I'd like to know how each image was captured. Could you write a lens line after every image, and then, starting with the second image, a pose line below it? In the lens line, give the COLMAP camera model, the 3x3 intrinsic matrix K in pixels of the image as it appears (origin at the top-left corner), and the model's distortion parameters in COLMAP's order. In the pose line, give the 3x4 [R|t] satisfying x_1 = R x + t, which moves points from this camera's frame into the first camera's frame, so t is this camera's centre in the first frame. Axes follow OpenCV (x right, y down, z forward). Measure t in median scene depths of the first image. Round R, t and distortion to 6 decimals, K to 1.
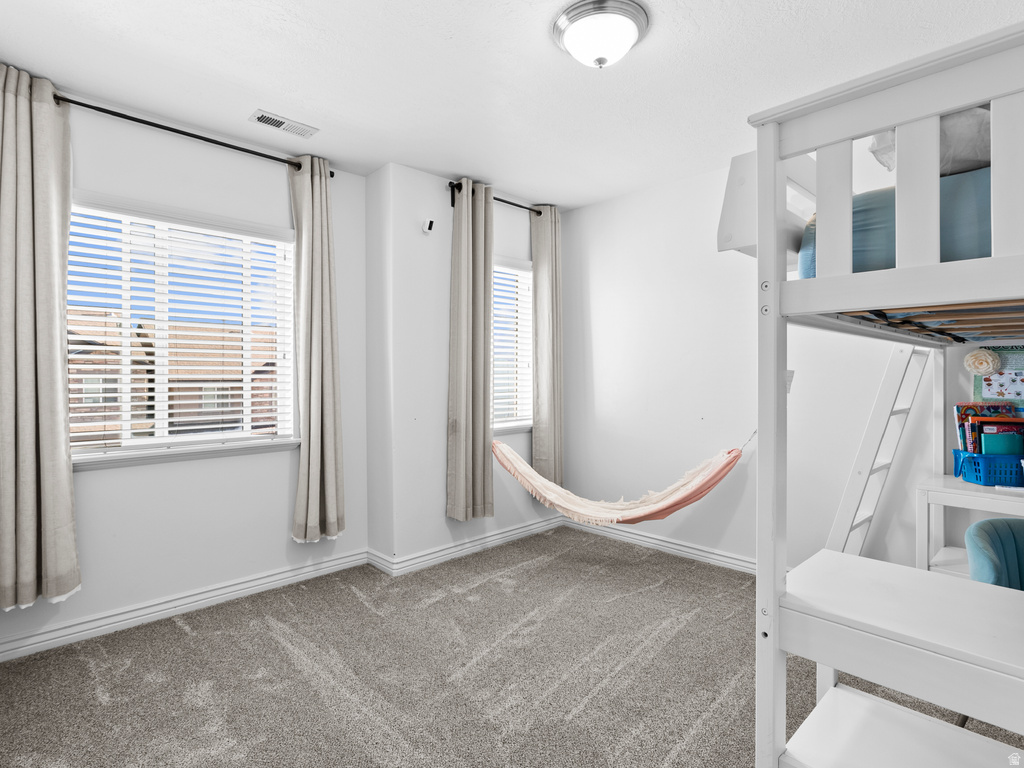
lens RADIAL K [[523.6, 0, 512.0], [0, 523.6, 384.0], [0, 0, 1]] dist [-0.004170, 0.001761]
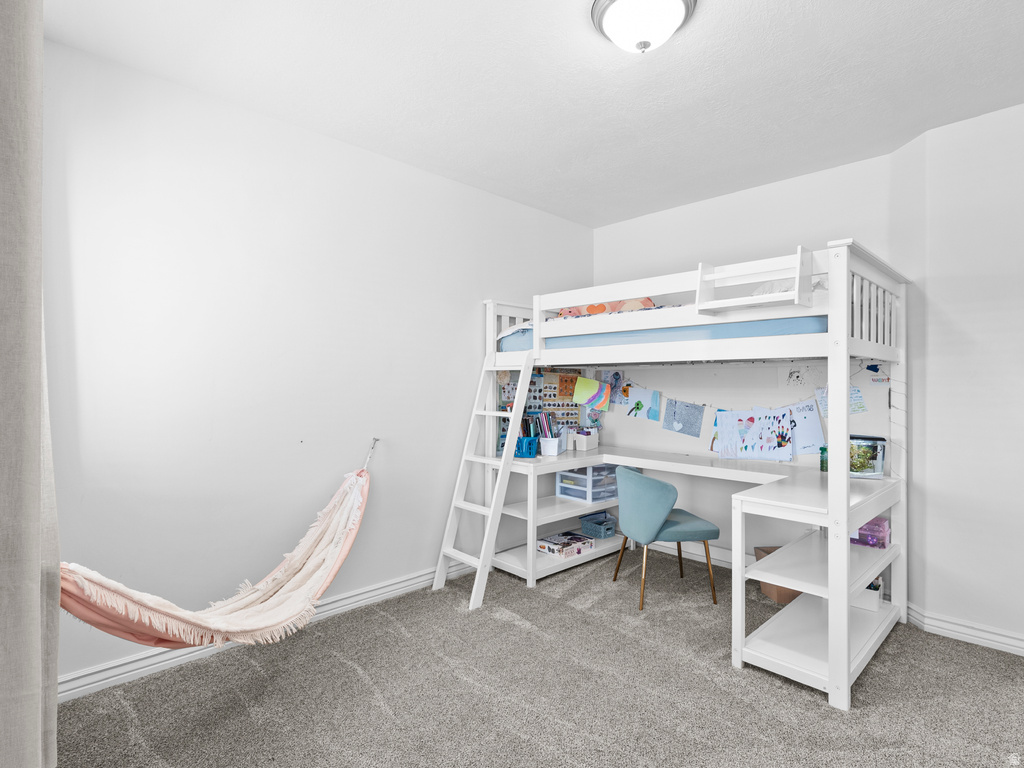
lens RADIAL K [[523.6, 0, 512.0], [0, 523.6, 384.0], [0, 0, 1]] dist [-0.004170, 0.001761]
pose [[0.000315, 0.012433, 0.999923, -0.489284], [0.014450, 0.999818, -0.012436, -0.001711], [-0.999896, 0.014453, 0.000136, 0.820989]]
